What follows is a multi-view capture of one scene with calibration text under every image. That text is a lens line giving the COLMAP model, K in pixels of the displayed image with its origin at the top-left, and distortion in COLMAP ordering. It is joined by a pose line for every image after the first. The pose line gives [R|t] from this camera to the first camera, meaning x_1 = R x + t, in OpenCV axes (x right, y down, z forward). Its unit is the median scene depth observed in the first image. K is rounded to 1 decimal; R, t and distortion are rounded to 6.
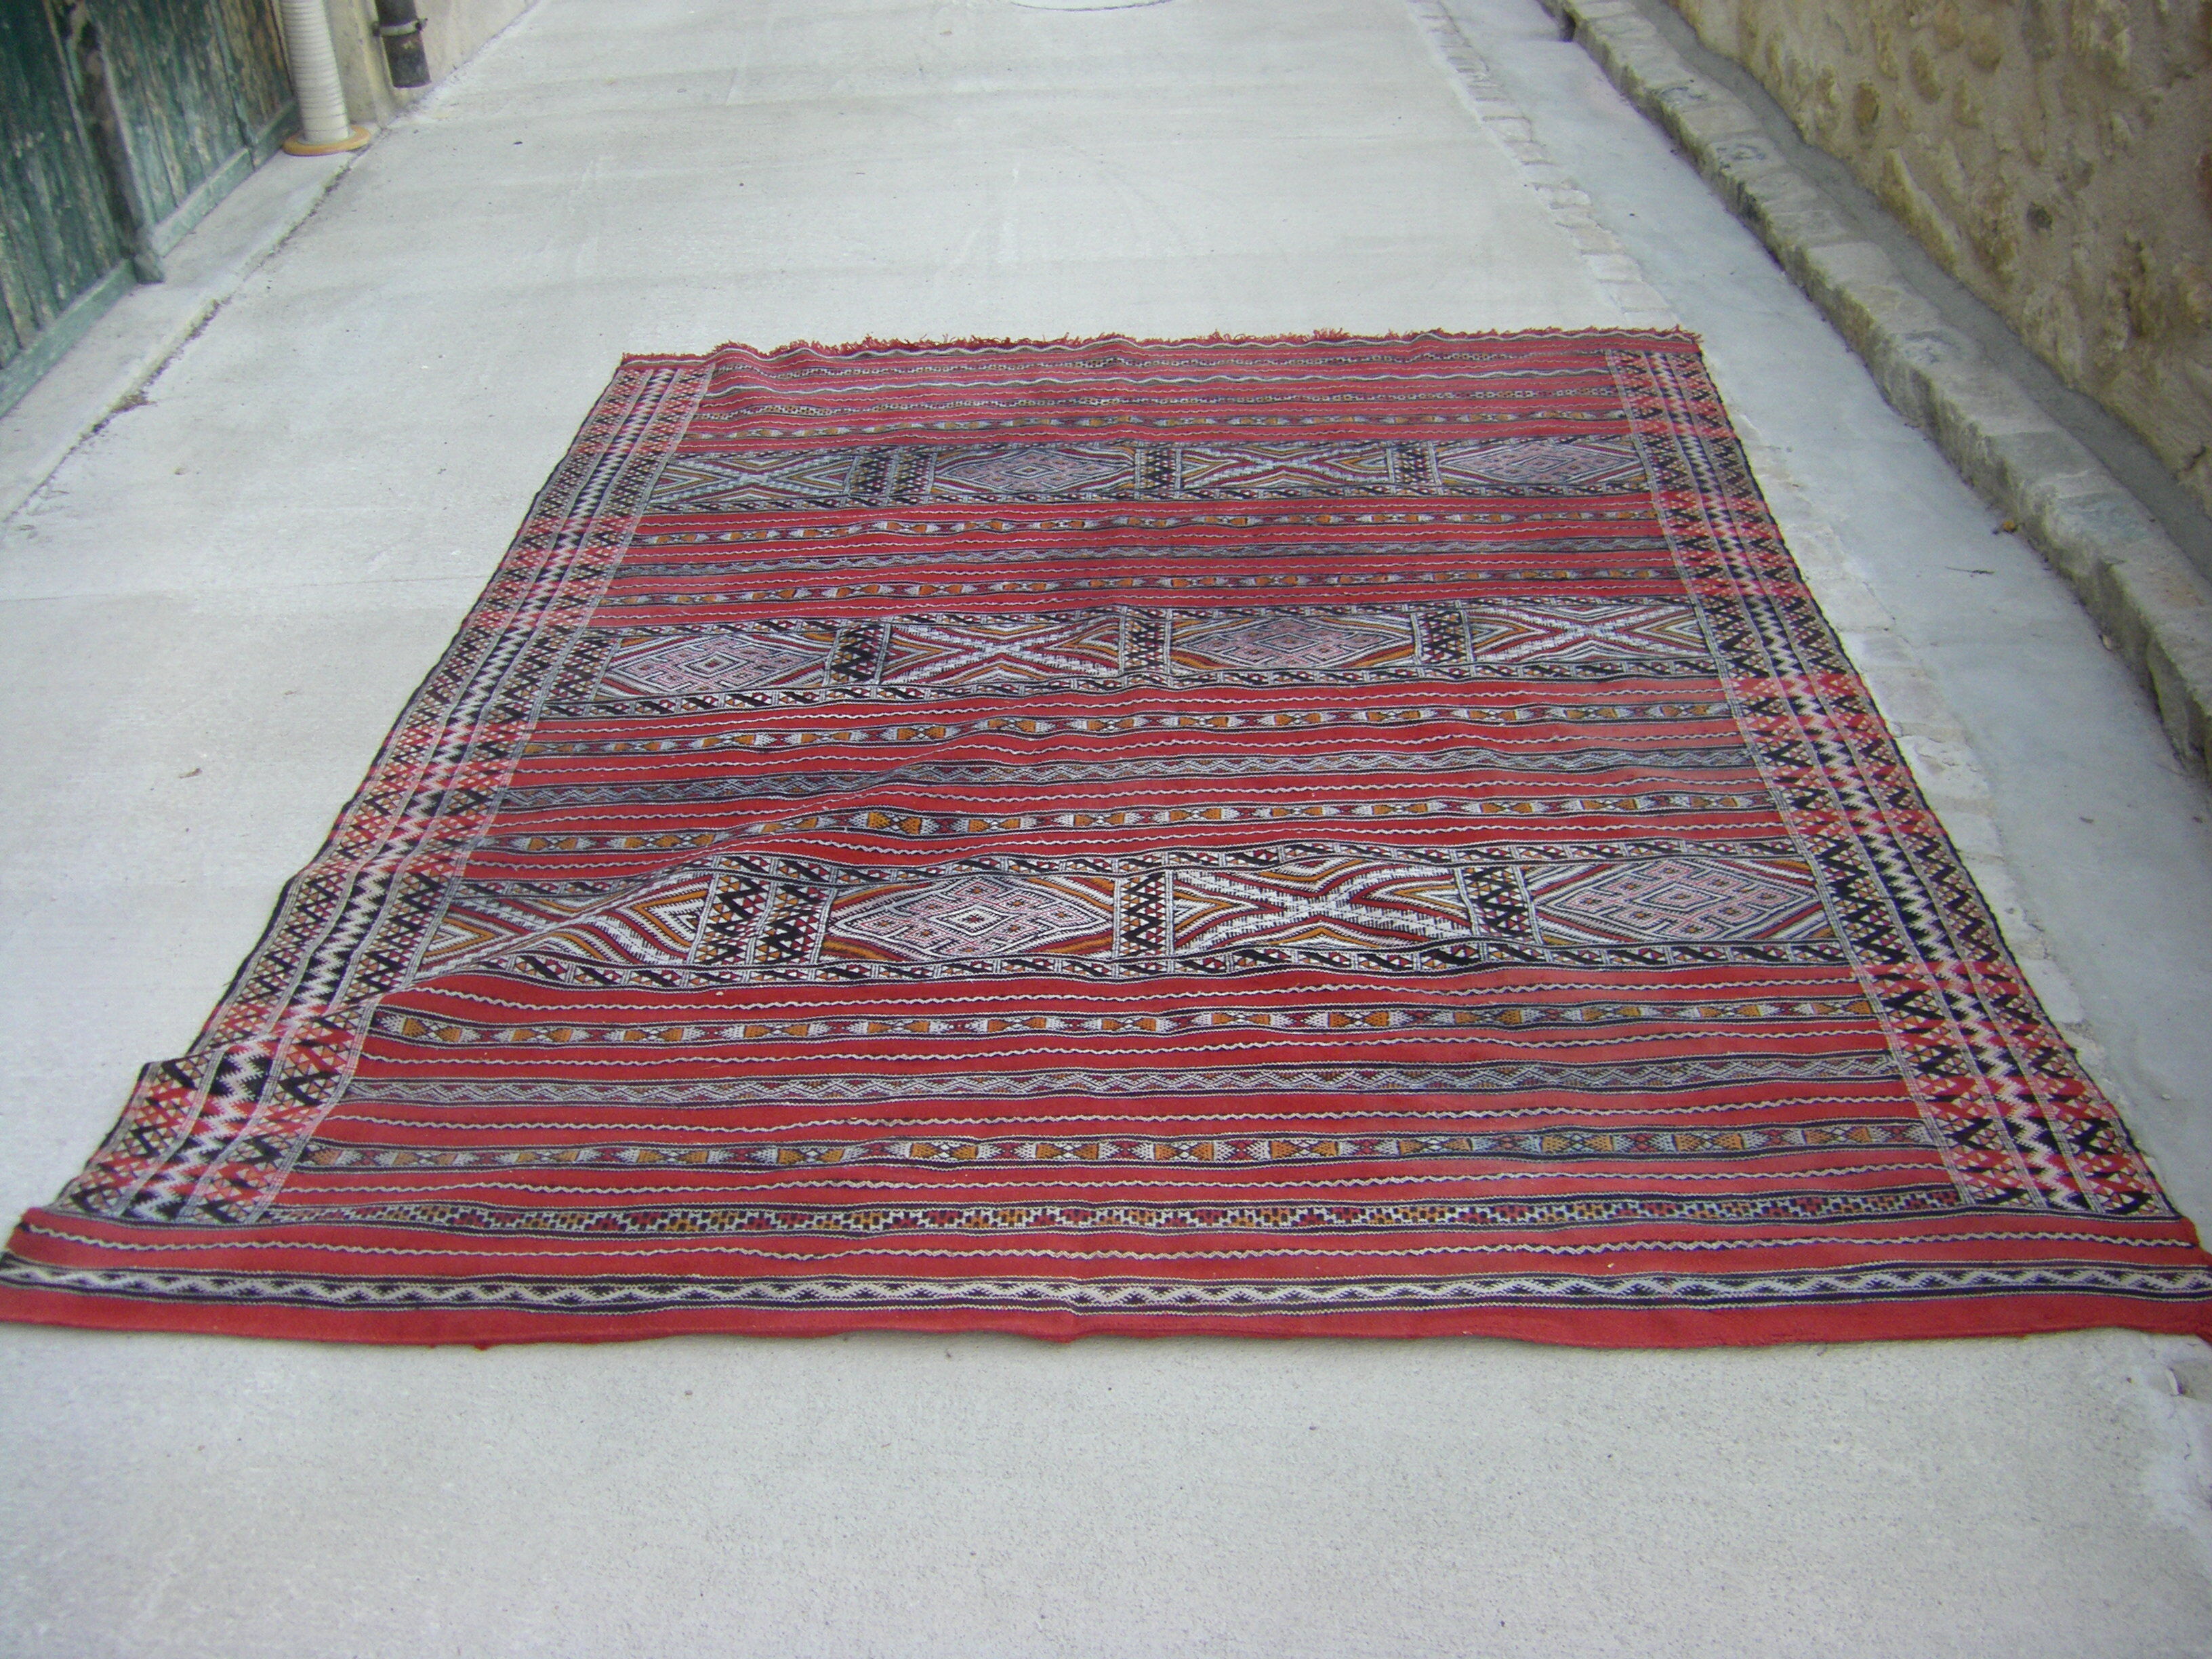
lens RADIAL K [[2454.0, 0, 1106.0], [0, 2454.0, 829.5], [0, 0, 1]] dist [-0.202146, 0.226538]
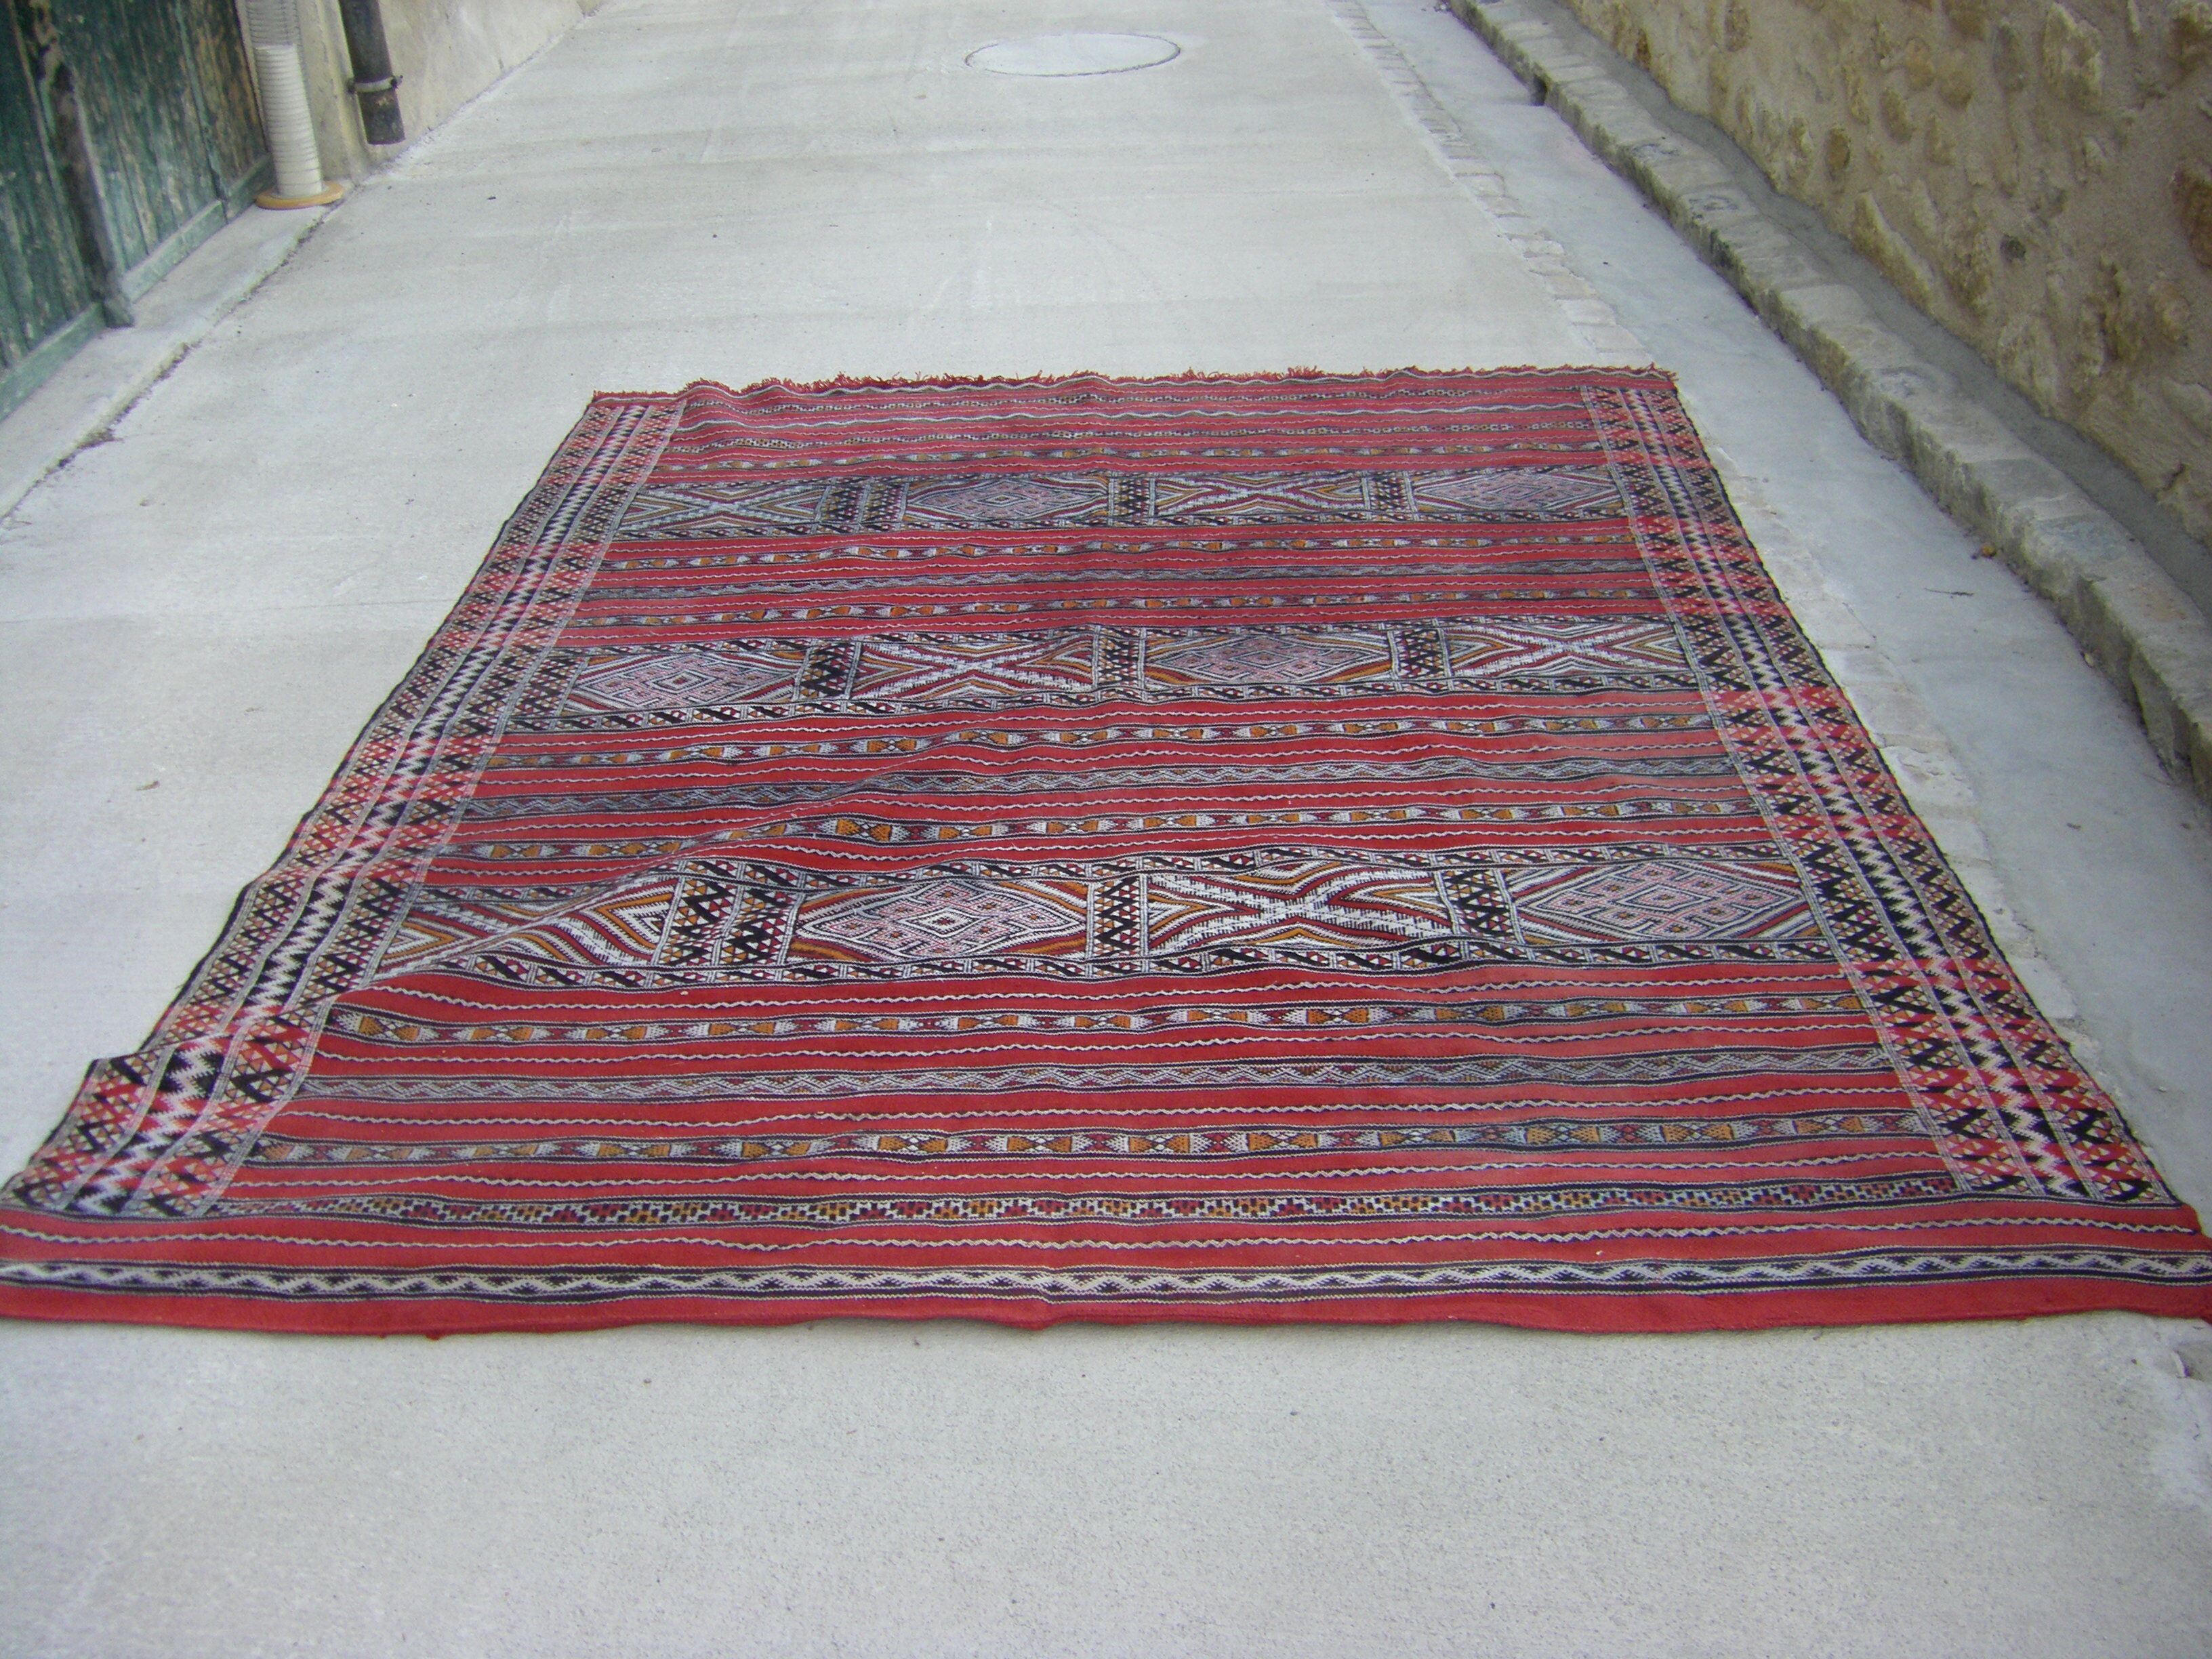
lens RADIAL K [[2454.0, 0, 1106.0], [0, 2454.0, 829.5], [0, 0, 1]] dist [-0.202146, 0.226538]
pose [[0.999935, 0.000850, 0.011336, -0.000475], [-0.000345, 0.999011, -0.044453, 0.043399], [-0.011362, 0.044447, 0.998947, 0.018917]]
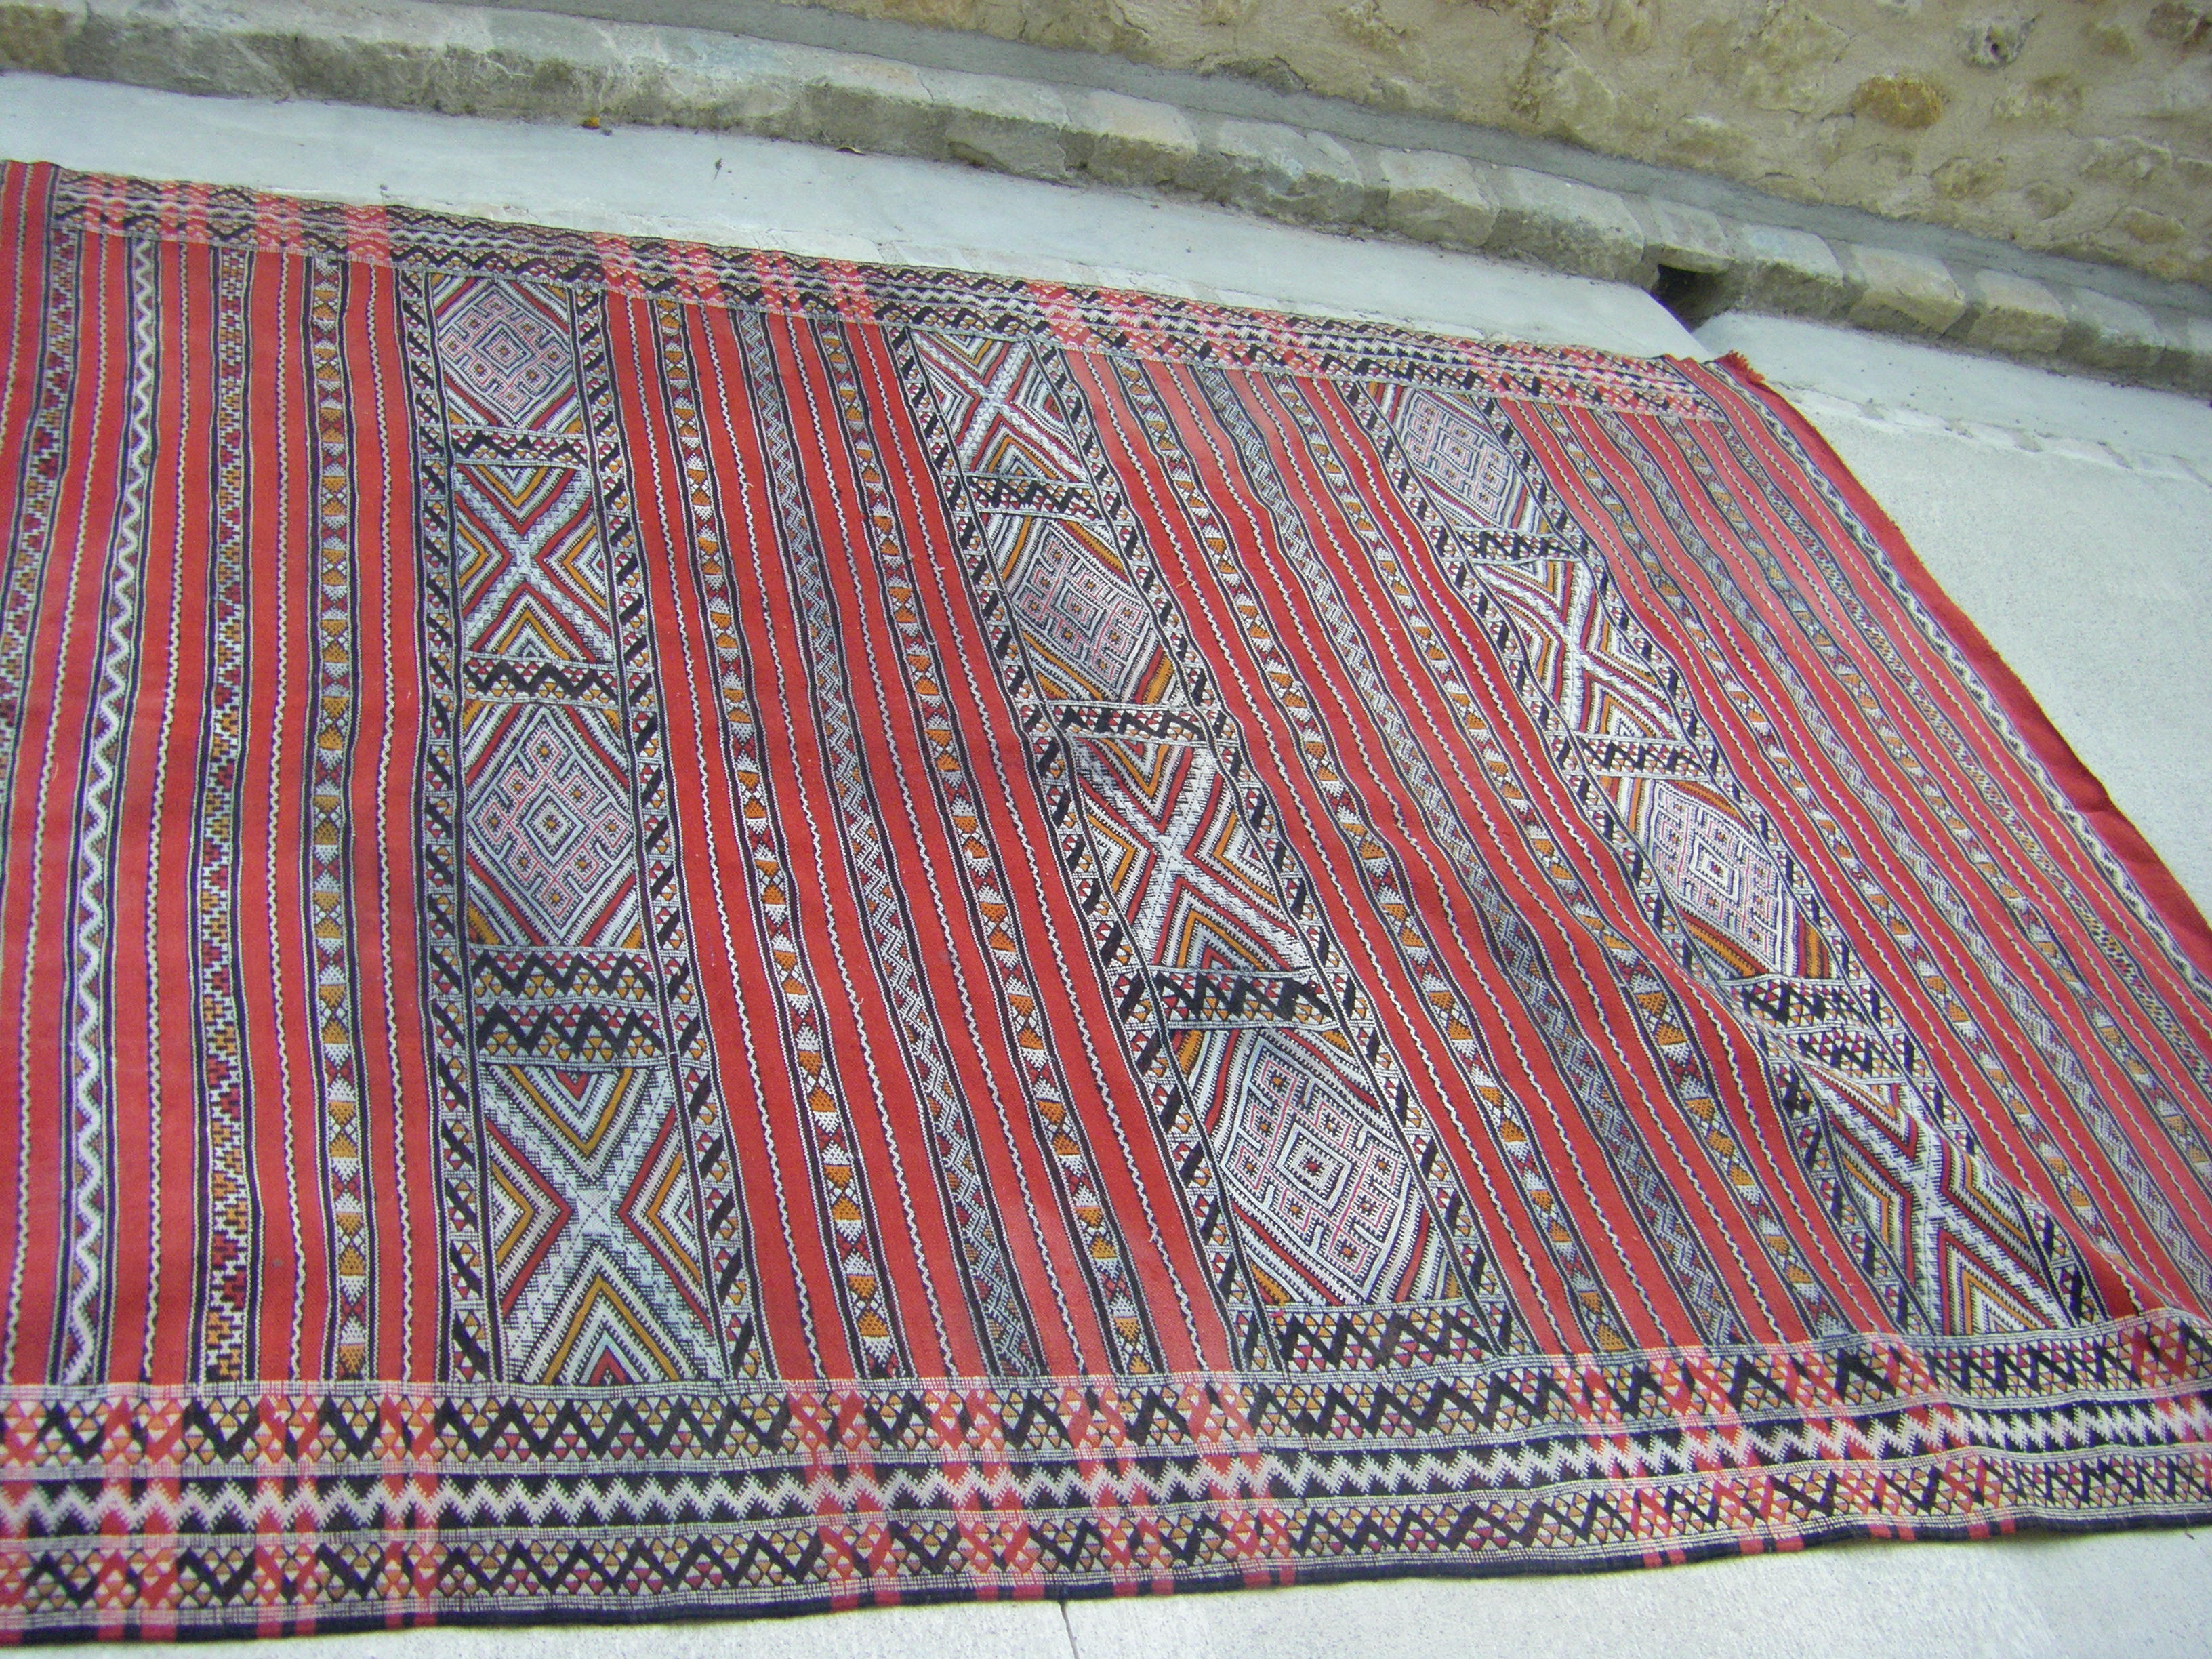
lens RADIAL K [[2454.0, 0, 1106.0], [0, 2454.0, 829.5], [0, 0, 1]] dist [-0.202146, 0.226538]
pose [[-0.297064, -0.639202, 0.709348, -0.652431], [0.249501, 0.665113, 0.703828, -0.708651], [-0.921684, 0.386065, -0.038100, 1.253792]]
